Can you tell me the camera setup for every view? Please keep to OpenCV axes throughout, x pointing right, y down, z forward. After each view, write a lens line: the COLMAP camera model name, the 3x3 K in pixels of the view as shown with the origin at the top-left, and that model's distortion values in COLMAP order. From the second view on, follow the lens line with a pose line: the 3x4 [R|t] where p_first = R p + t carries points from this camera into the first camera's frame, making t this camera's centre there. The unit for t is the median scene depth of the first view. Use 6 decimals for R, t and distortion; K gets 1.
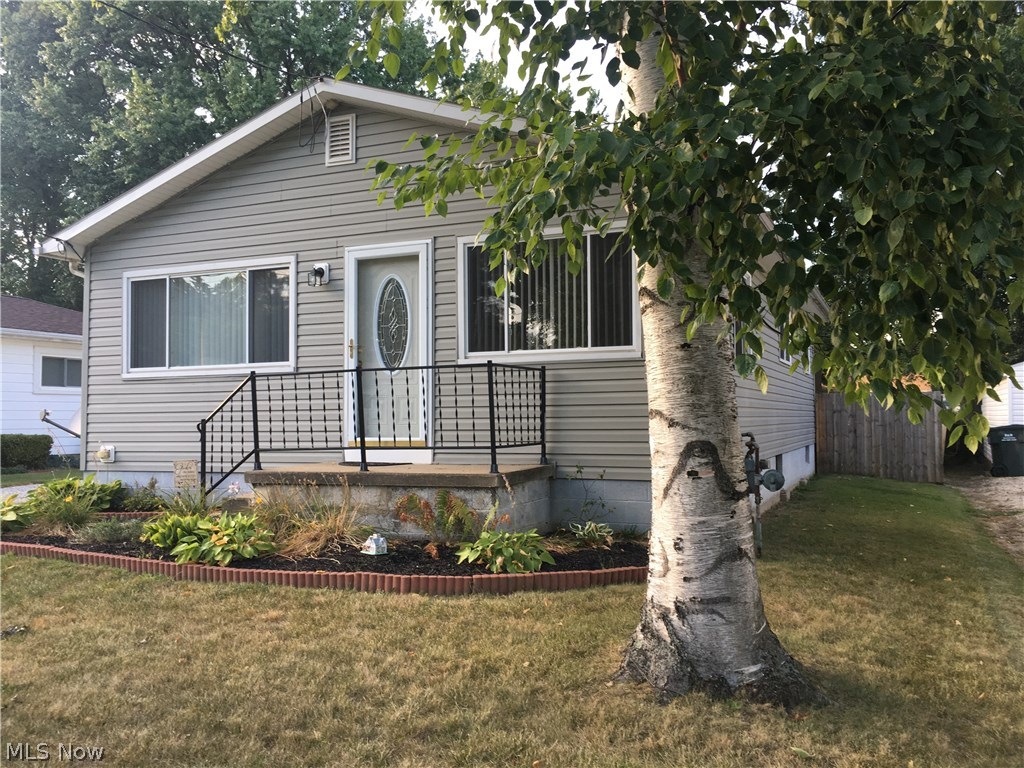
lens RADIAL K [[880.3, 0, 512.6], [0, 880.3, 385.2], [0, 0, 1]] dist [0.051706, -0.071873]
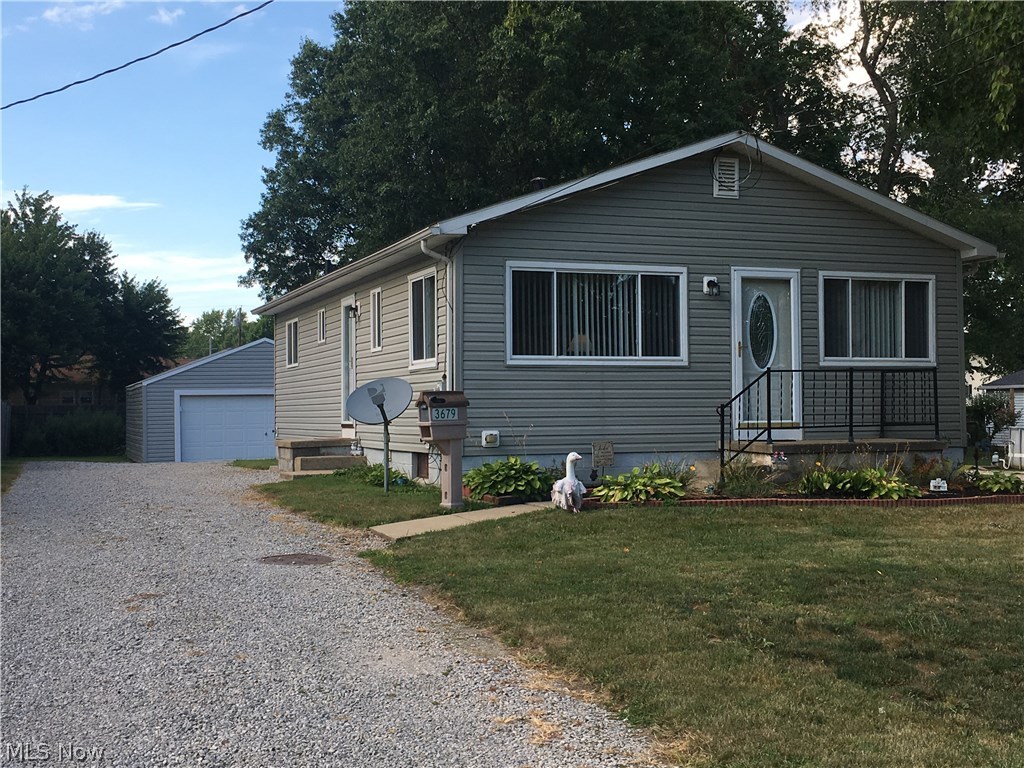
lens RADIAL K [[1268.6, 0, 510.8], [0, 1268.6, 385.2], [0, 0, 1]] dist [0.006627, 0.000000]
pose [[0.717606, 0.016002, 0.696266, -1.673194], [-0.028106, 0.999587, 0.005995, 0.007986], [-0.695882, -0.023872, 0.717759, -0.062063]]
